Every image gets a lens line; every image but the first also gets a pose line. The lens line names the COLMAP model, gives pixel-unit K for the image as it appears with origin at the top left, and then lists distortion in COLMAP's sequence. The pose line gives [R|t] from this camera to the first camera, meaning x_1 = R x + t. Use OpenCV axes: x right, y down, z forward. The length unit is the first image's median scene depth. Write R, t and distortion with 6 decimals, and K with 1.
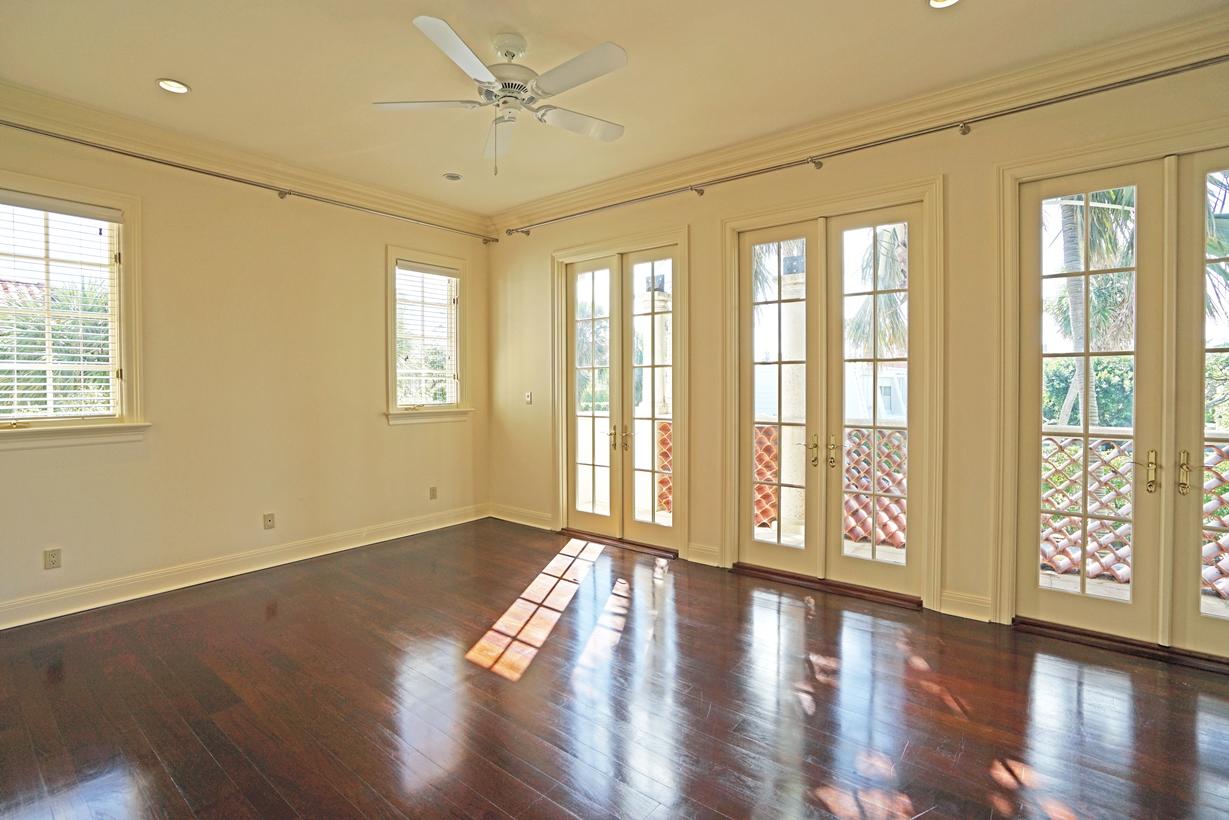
lens RADIAL K [[584.2, 0, 585.0], [0, 584.2, 397.2], [0, 0, 1]] dist [-0.074790, 0.026817]
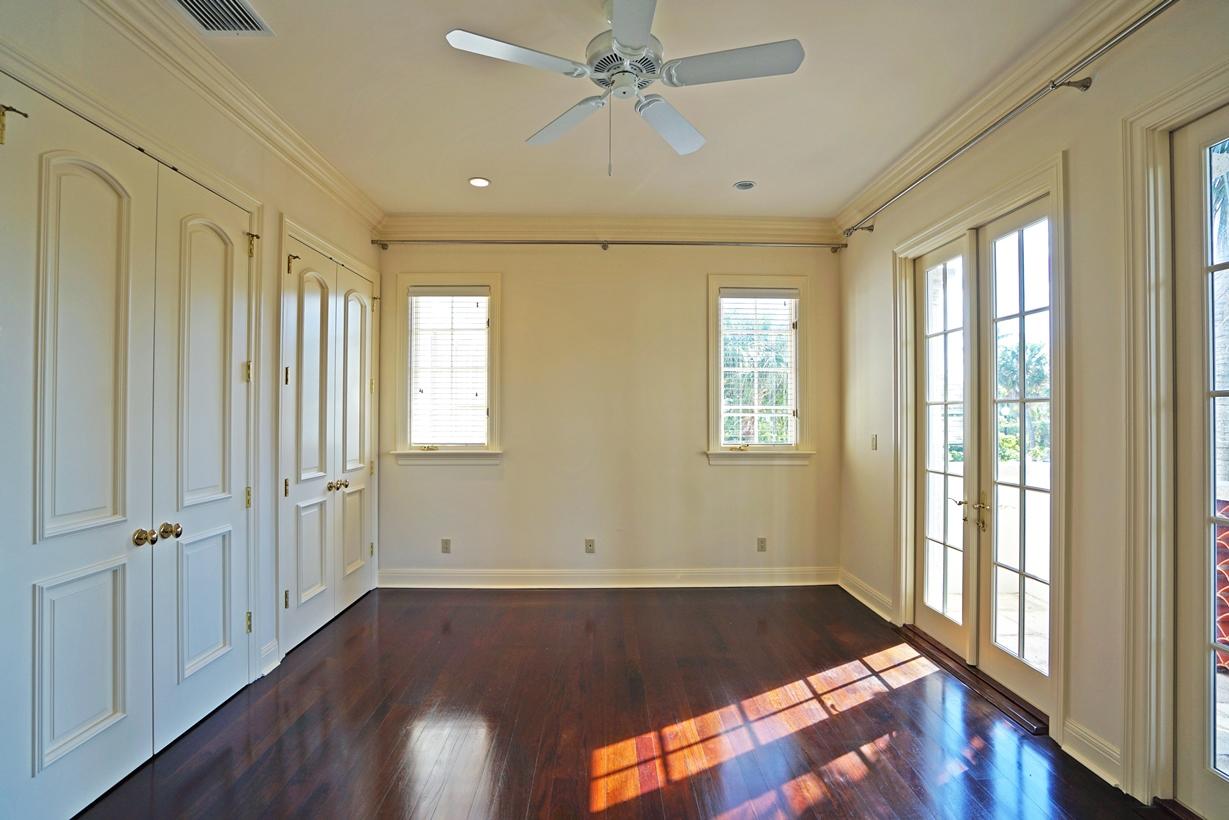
lens RADIAL K [[562.9, 0, 614.5], [0, 562.9, 410.0], [0, 0, 1]] dist [-0.068951, 0.024383]
pose [[0.650485, 0.001142, -0.759518, 0.256542], [-0.020600, 0.999658, -0.016140, -0.023390], [0.759240, 0.026145, 0.650286, 0.288165]]
